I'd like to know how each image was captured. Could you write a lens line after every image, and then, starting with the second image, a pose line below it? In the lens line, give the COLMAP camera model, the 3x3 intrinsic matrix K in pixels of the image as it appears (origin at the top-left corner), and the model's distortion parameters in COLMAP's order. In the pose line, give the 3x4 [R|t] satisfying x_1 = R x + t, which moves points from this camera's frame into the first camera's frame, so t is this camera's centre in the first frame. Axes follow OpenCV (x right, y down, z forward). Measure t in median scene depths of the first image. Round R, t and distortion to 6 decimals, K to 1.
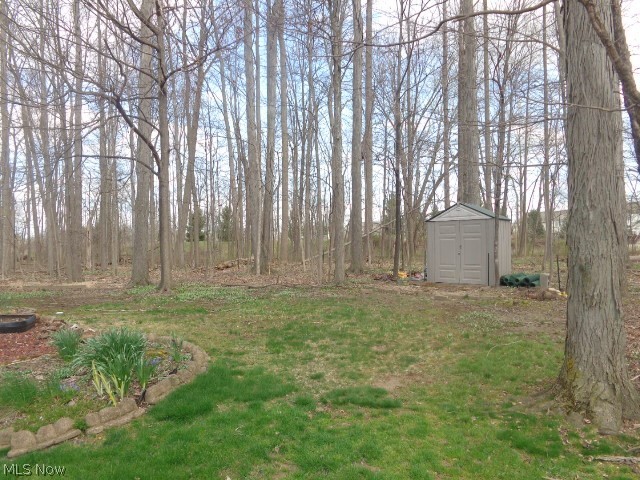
lens RADIAL K [[484.0, 0, 320.0], [0, 484.0, 240.0], [0, 0, 1]] dist [0.002984, 0.004921]
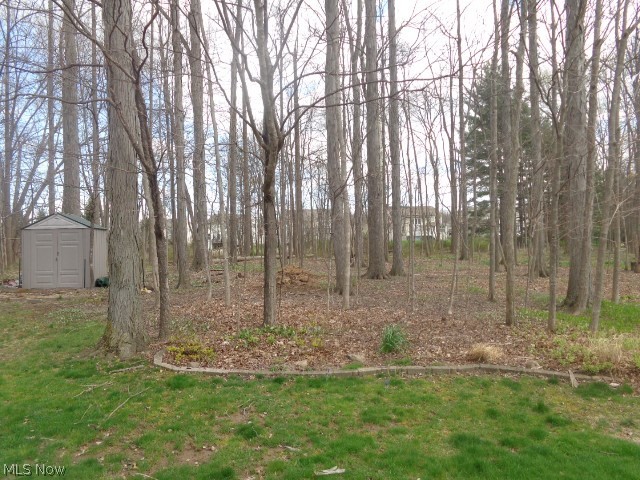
lens RADIAL K [[484.0, 0, 320.0], [0, 484.0, 240.0], [0, 0, 1]] dist [0.002984, 0.004921]
pose [[0.730124, 0.005702, 0.683291, -0.020948], [0.003909, 0.999914, -0.012521, -0.000667], [-0.683303, 0.011813, 0.730039, -0.194716]]
